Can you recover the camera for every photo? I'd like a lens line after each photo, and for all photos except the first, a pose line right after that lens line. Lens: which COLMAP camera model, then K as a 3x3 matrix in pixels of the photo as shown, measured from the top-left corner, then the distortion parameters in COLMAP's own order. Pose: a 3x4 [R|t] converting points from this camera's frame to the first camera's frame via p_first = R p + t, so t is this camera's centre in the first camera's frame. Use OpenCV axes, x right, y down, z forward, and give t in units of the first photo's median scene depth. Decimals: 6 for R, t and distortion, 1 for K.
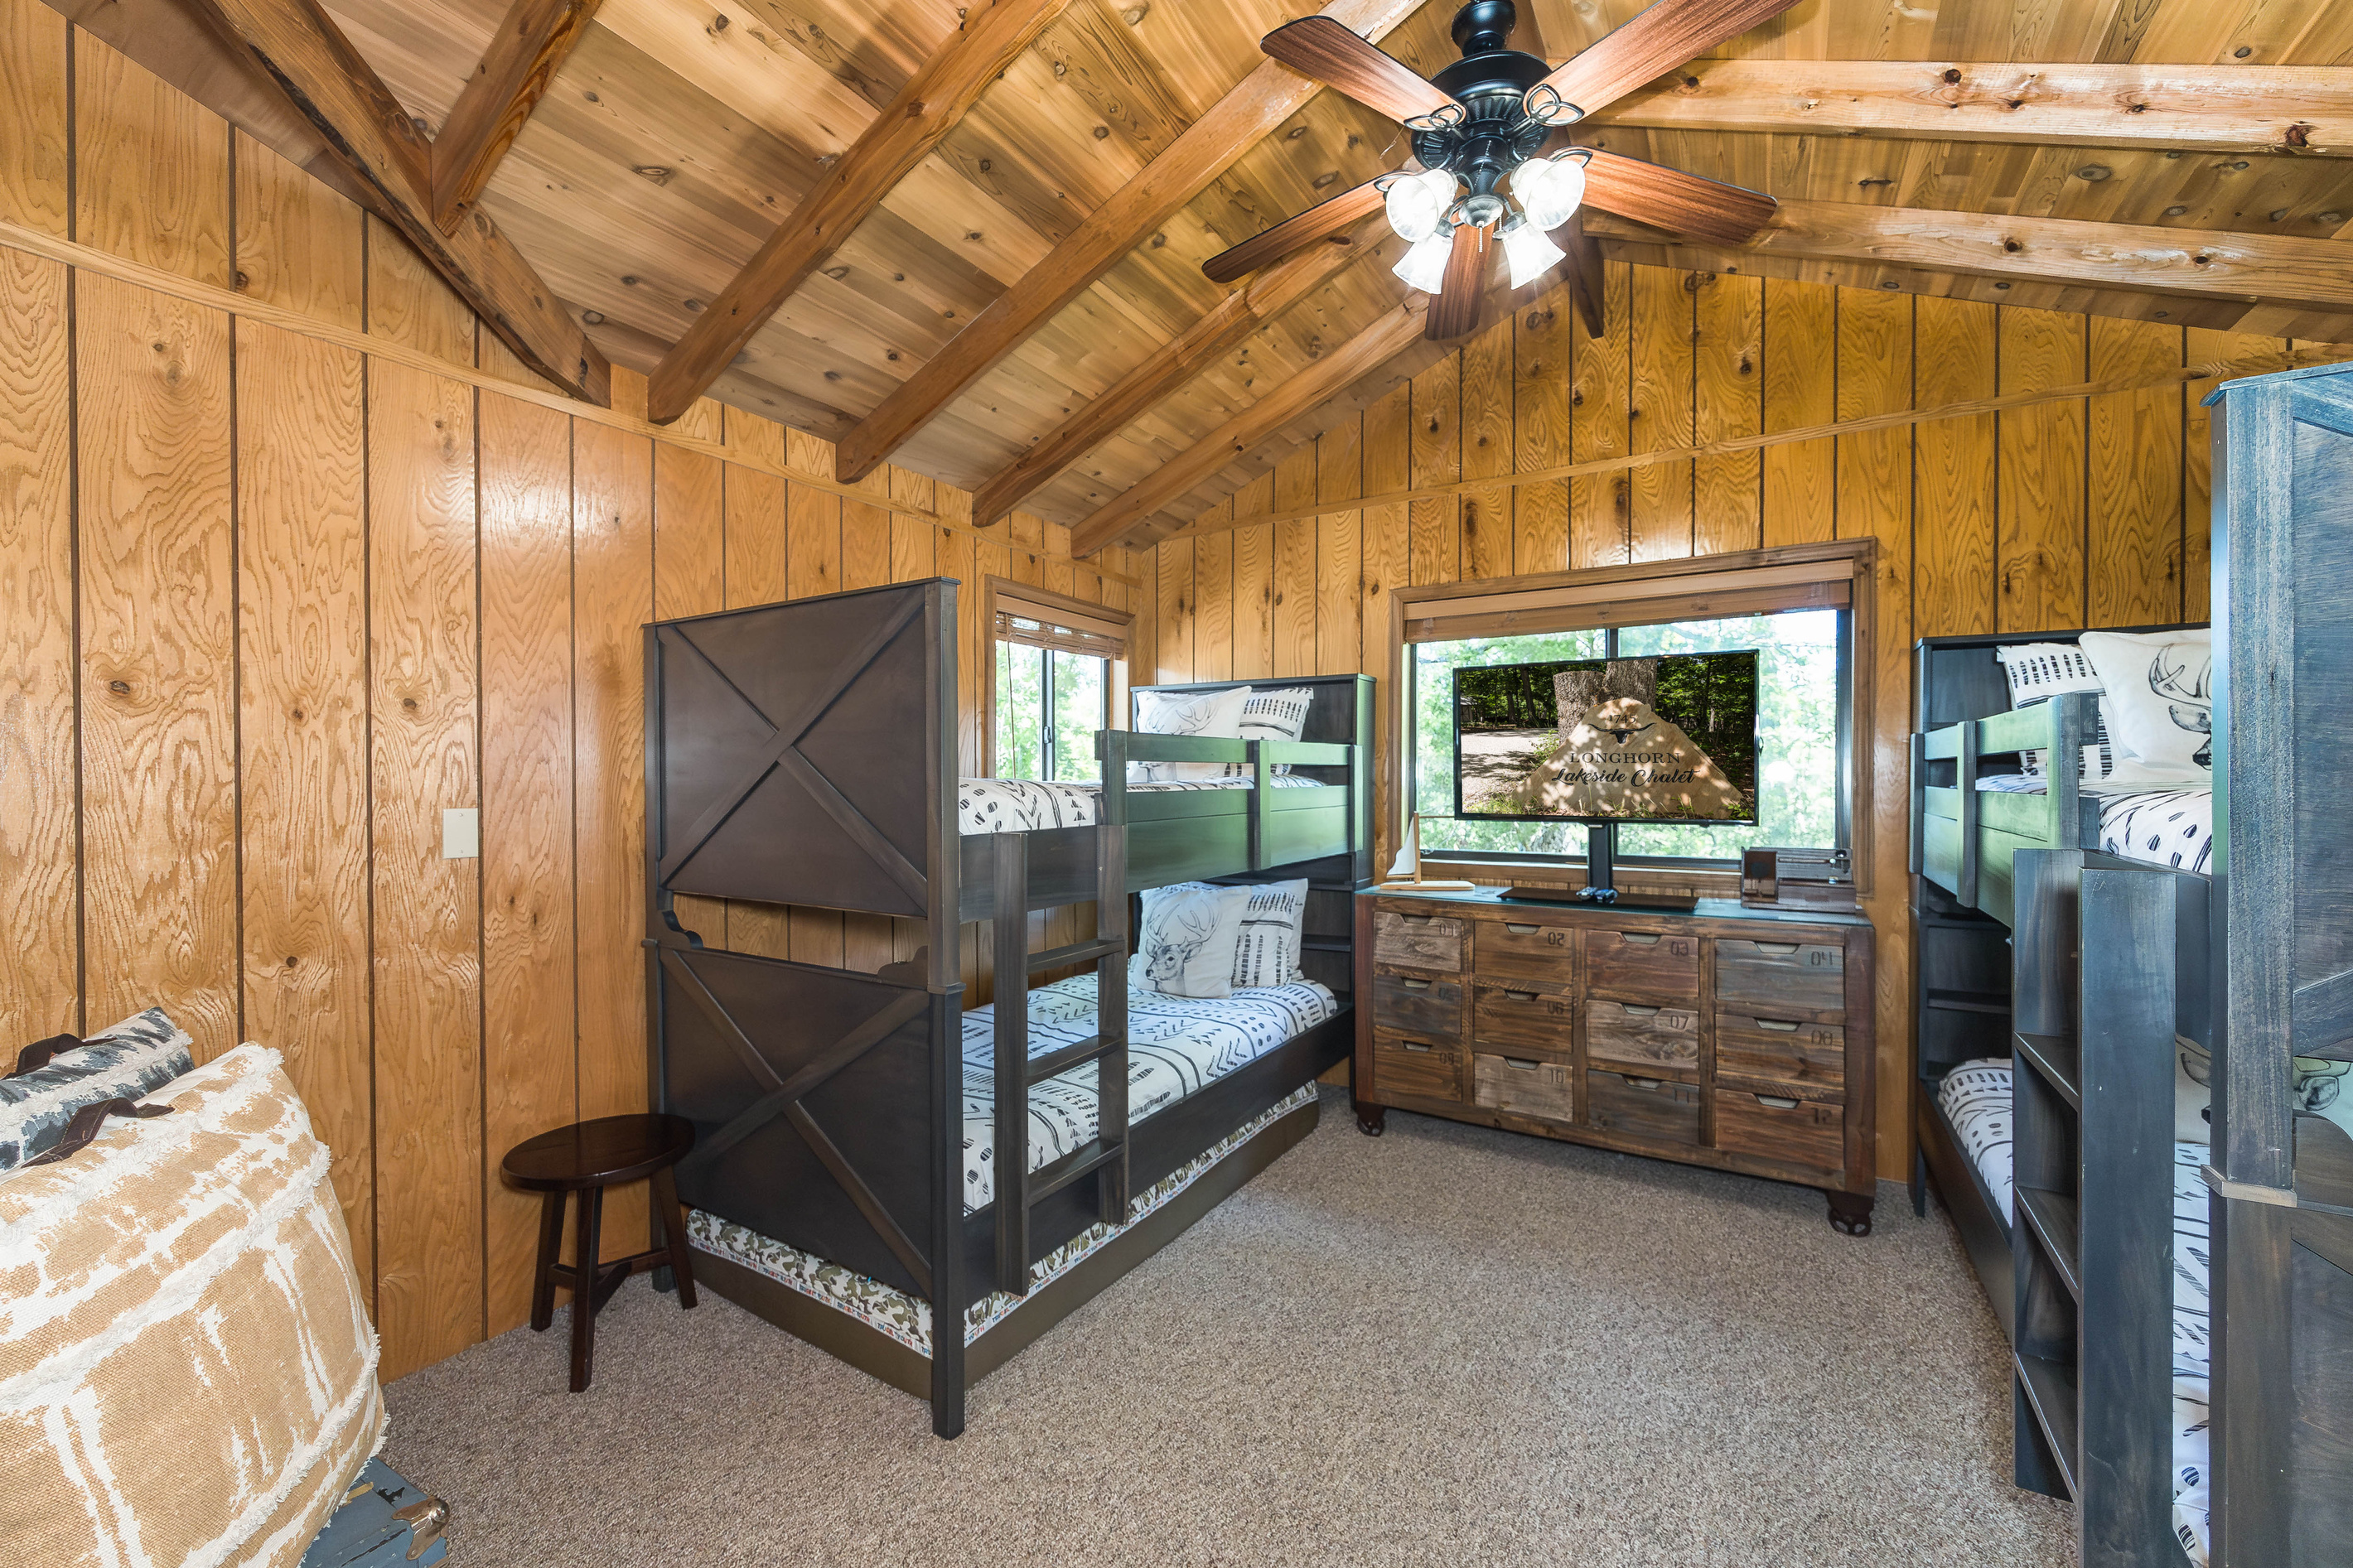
lens RADIAL K [[912.6, 0, 1210.5], [0, 912.6, 792.6], [0, 0, 1]] dist [-0.000959, 0.001122]
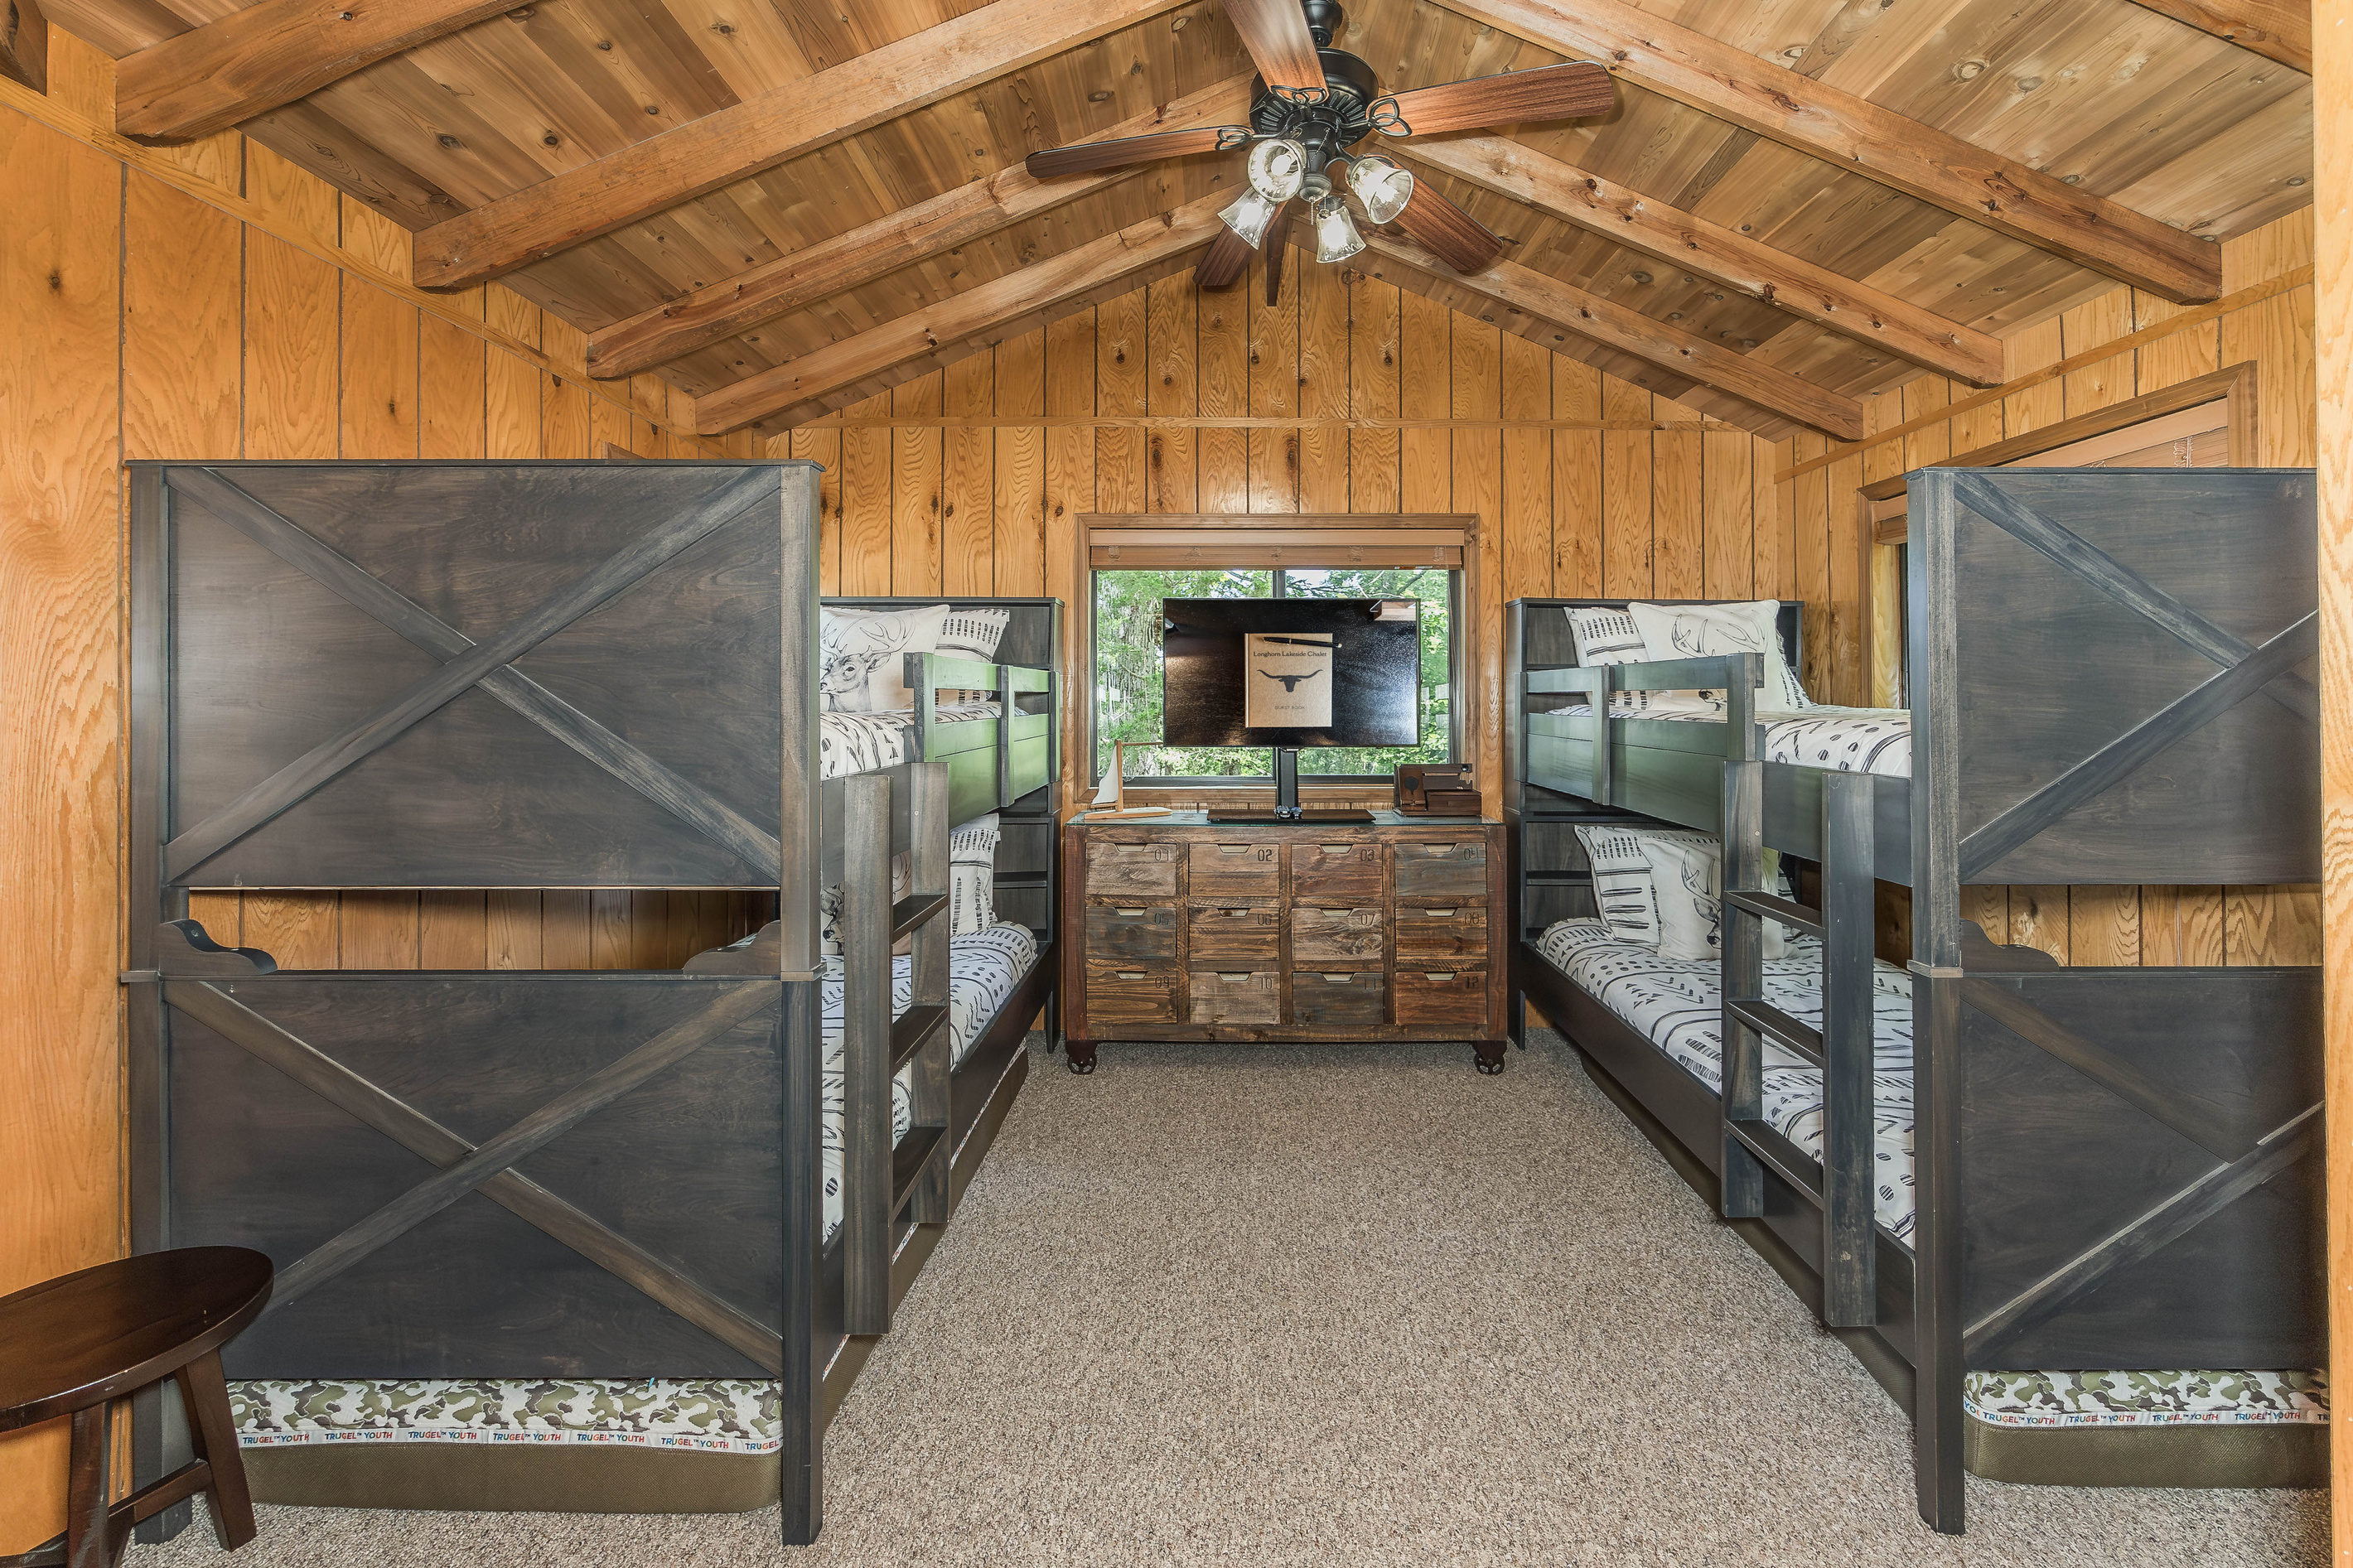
lens RADIAL K [[953.3, 0, 1196.2], [0, 953.3, 703.1], [0, 0, 1]] dist [-0.002160, 0.002134]
pose [[0.863535, 0.001006, 0.504288, -0.280006], [0.005543, 0.999919, -0.011486, -0.008128], [-0.504259, 0.012714, 0.863459, 0.069475]]
